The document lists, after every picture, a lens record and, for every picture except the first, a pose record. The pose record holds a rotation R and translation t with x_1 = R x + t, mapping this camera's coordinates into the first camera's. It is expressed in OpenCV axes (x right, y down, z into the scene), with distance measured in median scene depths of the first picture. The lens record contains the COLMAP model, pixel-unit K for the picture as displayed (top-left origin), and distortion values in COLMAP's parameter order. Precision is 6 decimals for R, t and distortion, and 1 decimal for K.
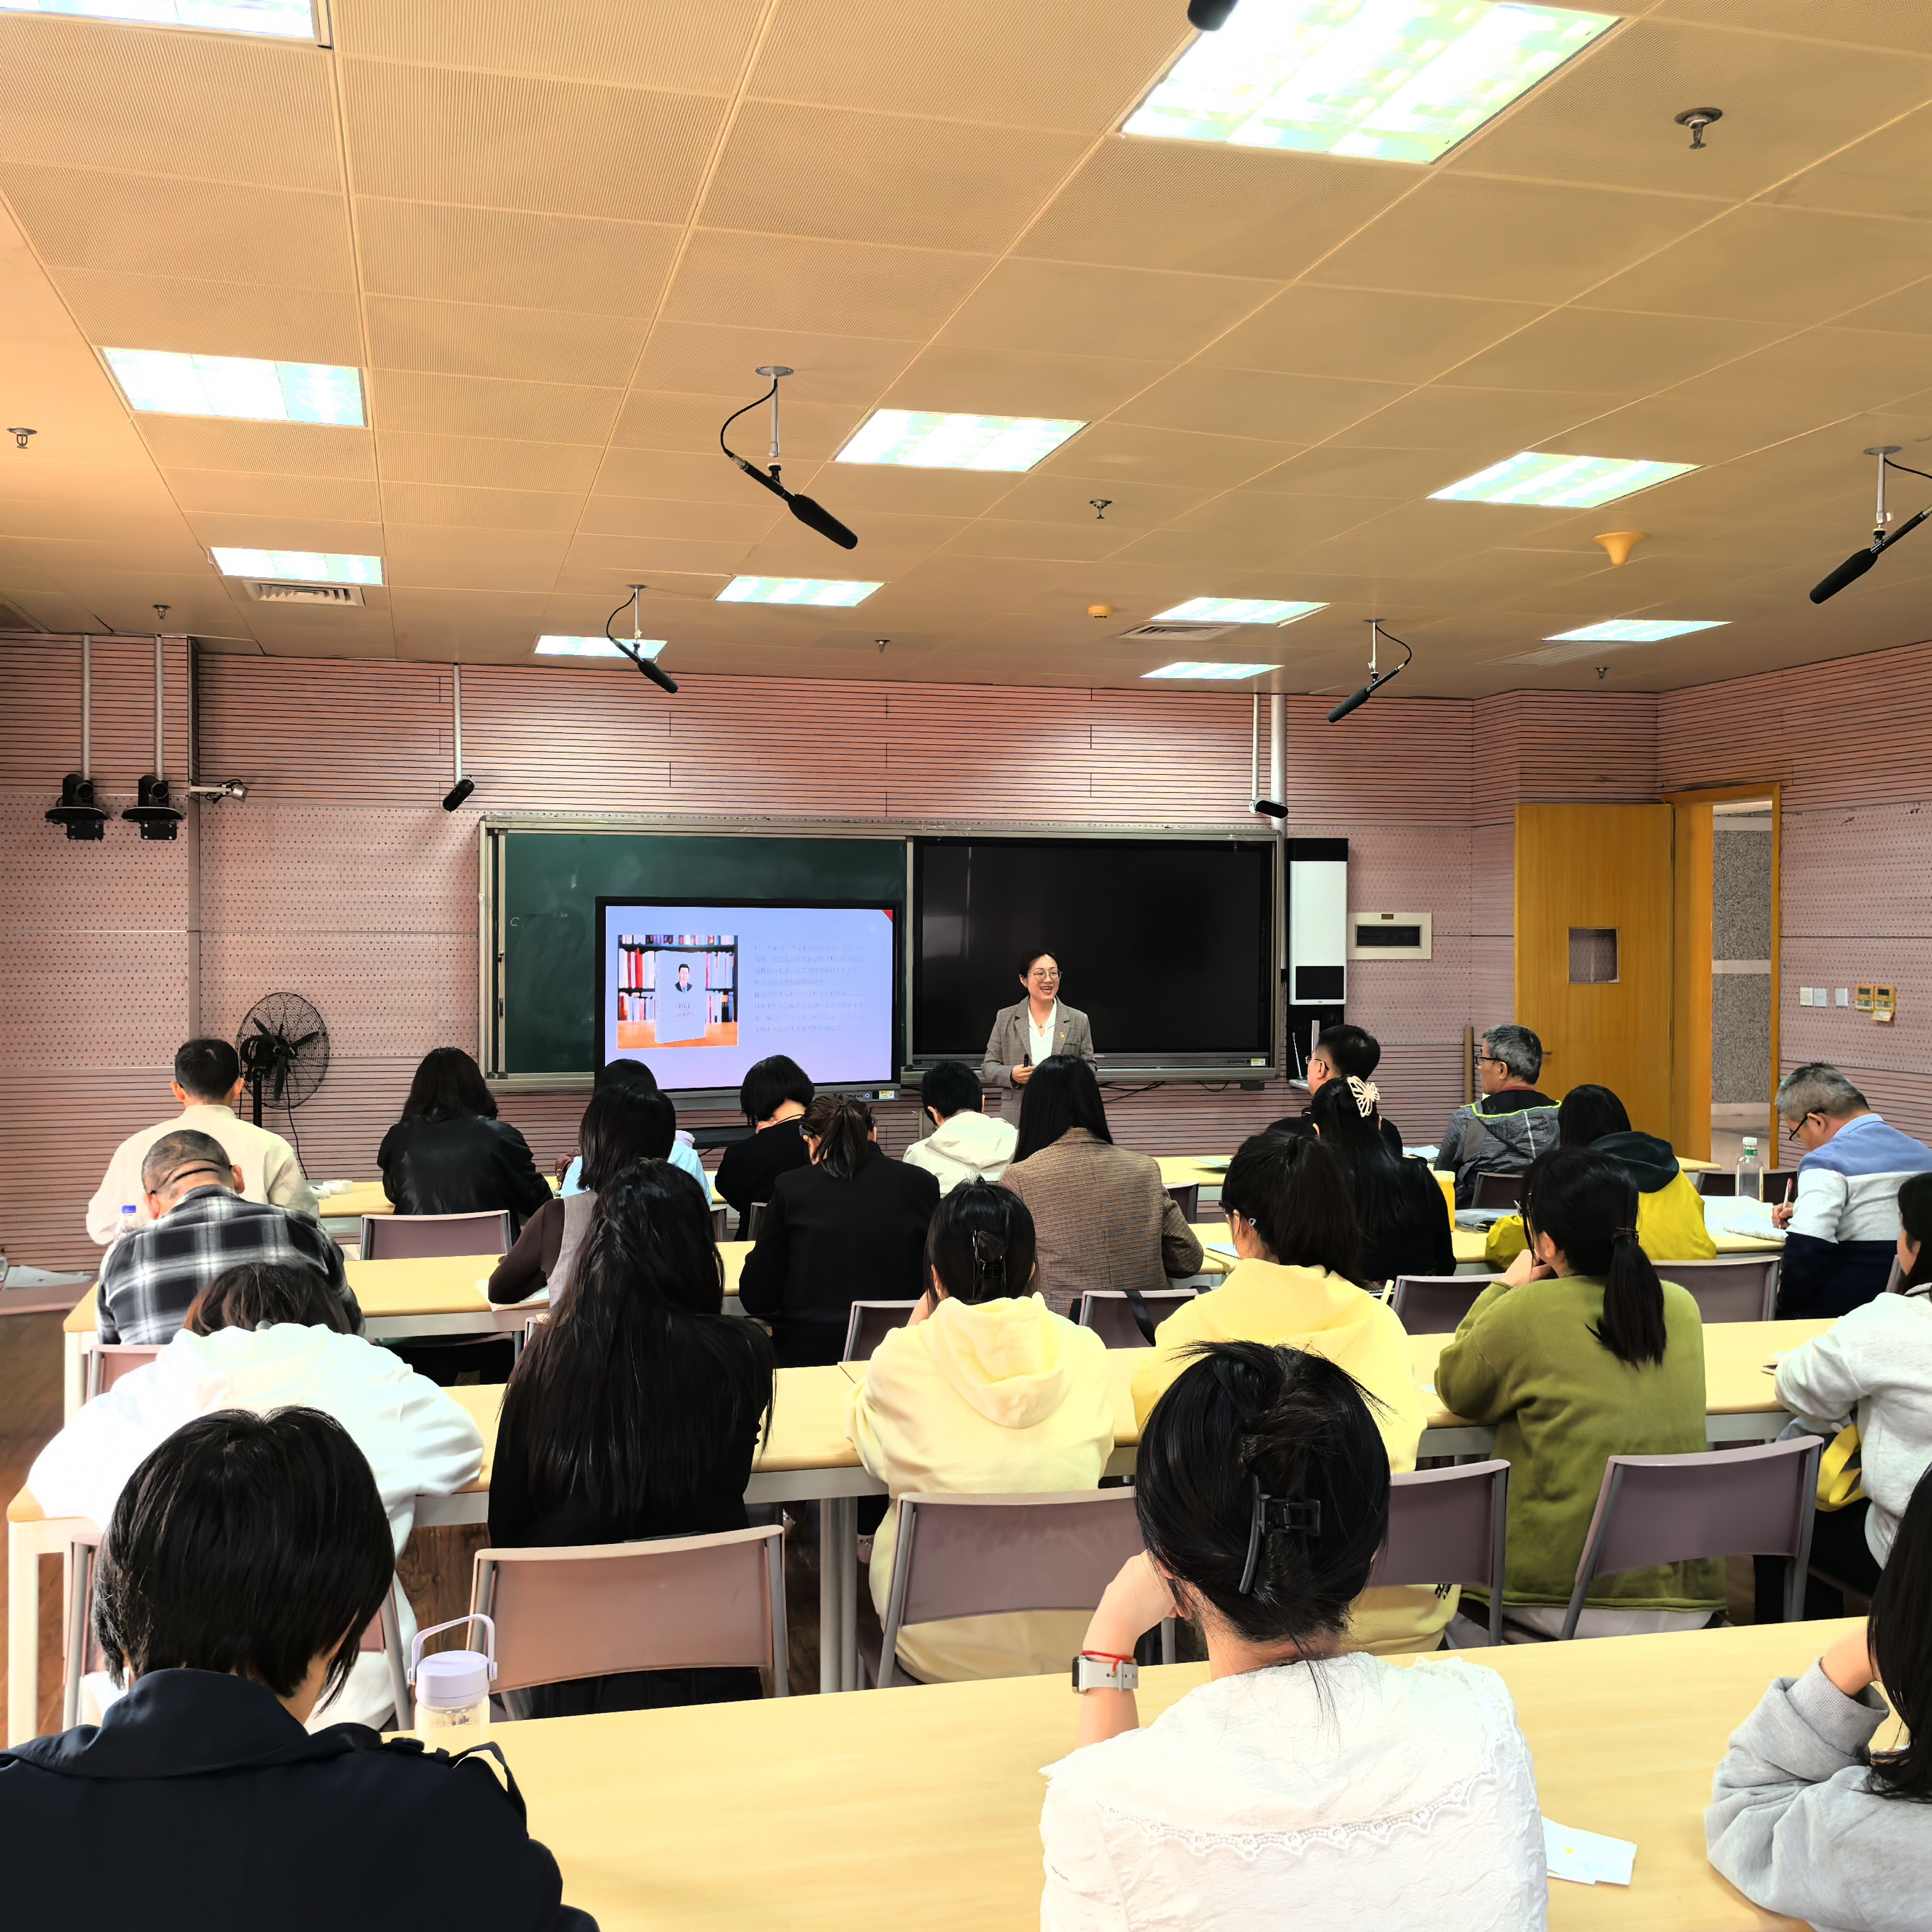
lens RADIAL K [[1985.9, 0, 965.5], [0, 1985.9, 966.0], [0, 0, 1]] dist [-0.004165, 0.000000]
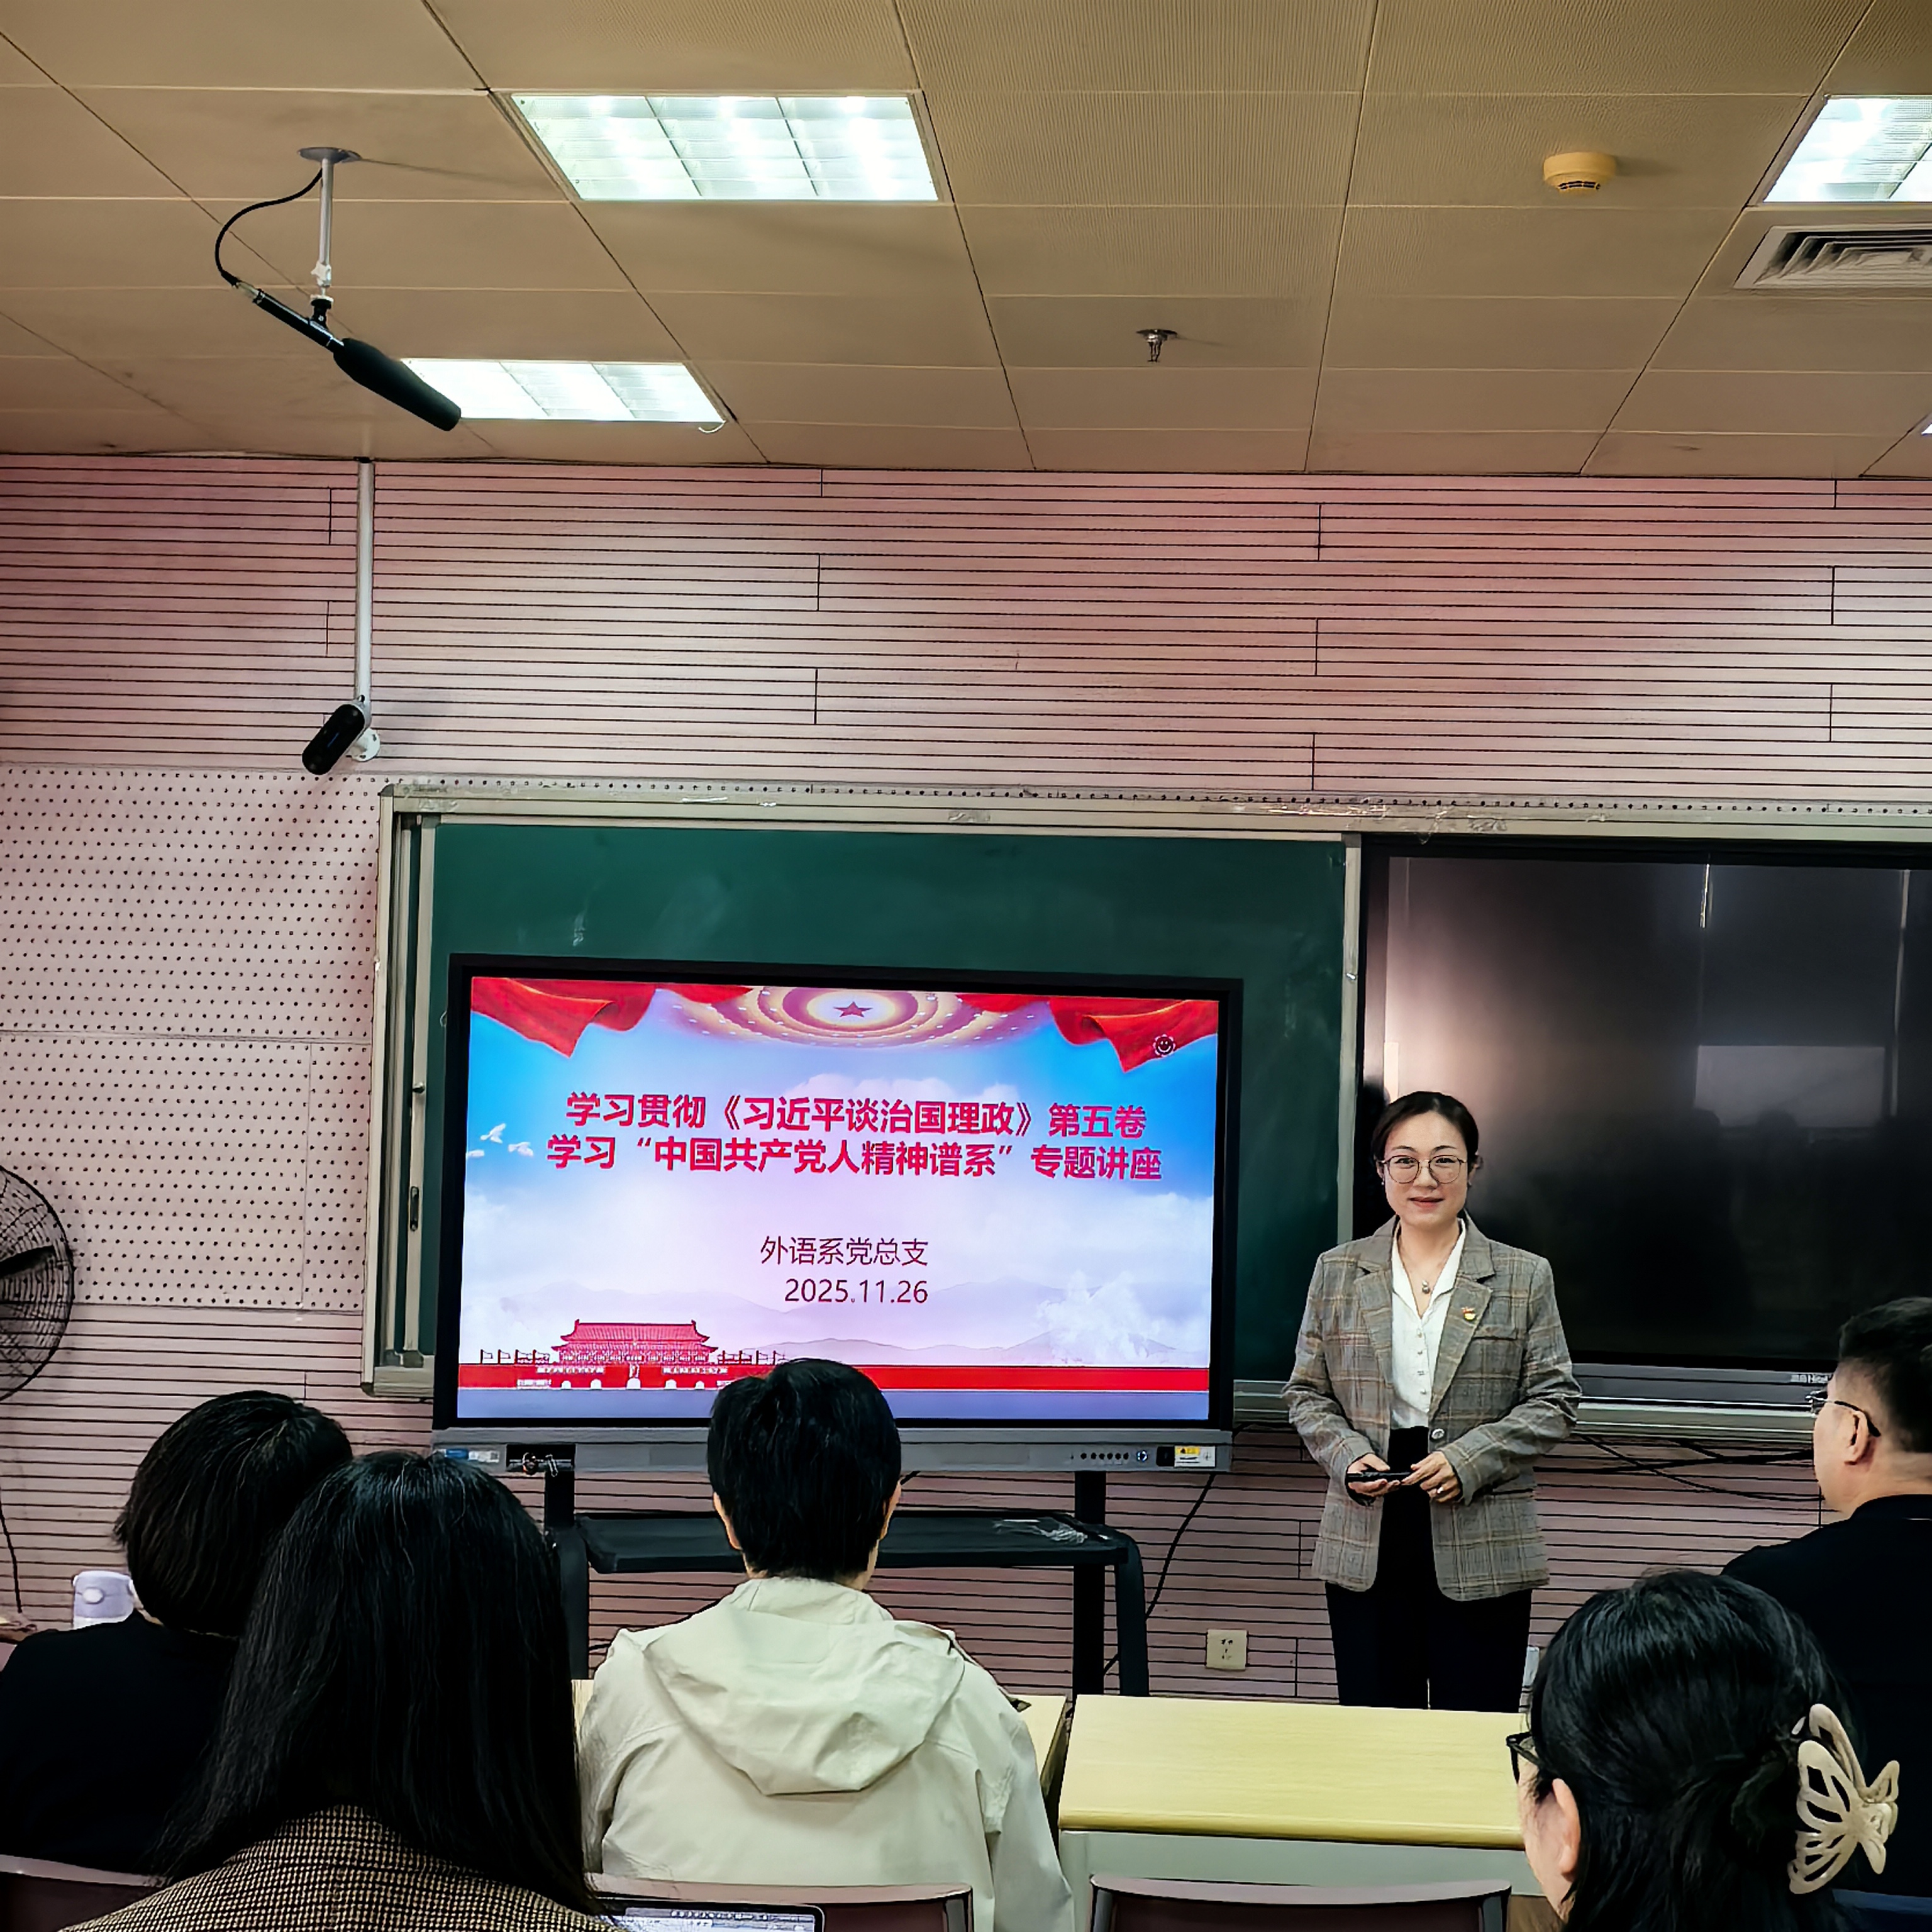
lens RADIAL K [[3343.9, 0, 964.5], [0, 3343.9, 962.6], [0, 0, 1]] dist [0.048350, 0.000000]
pose [[0.940753, 0.008923, -0.338976, 0.141775], [-0.027748, 0.998327, -0.050727, 0.000373], [0.337956, 0.057128, 0.939426, 0.323918]]
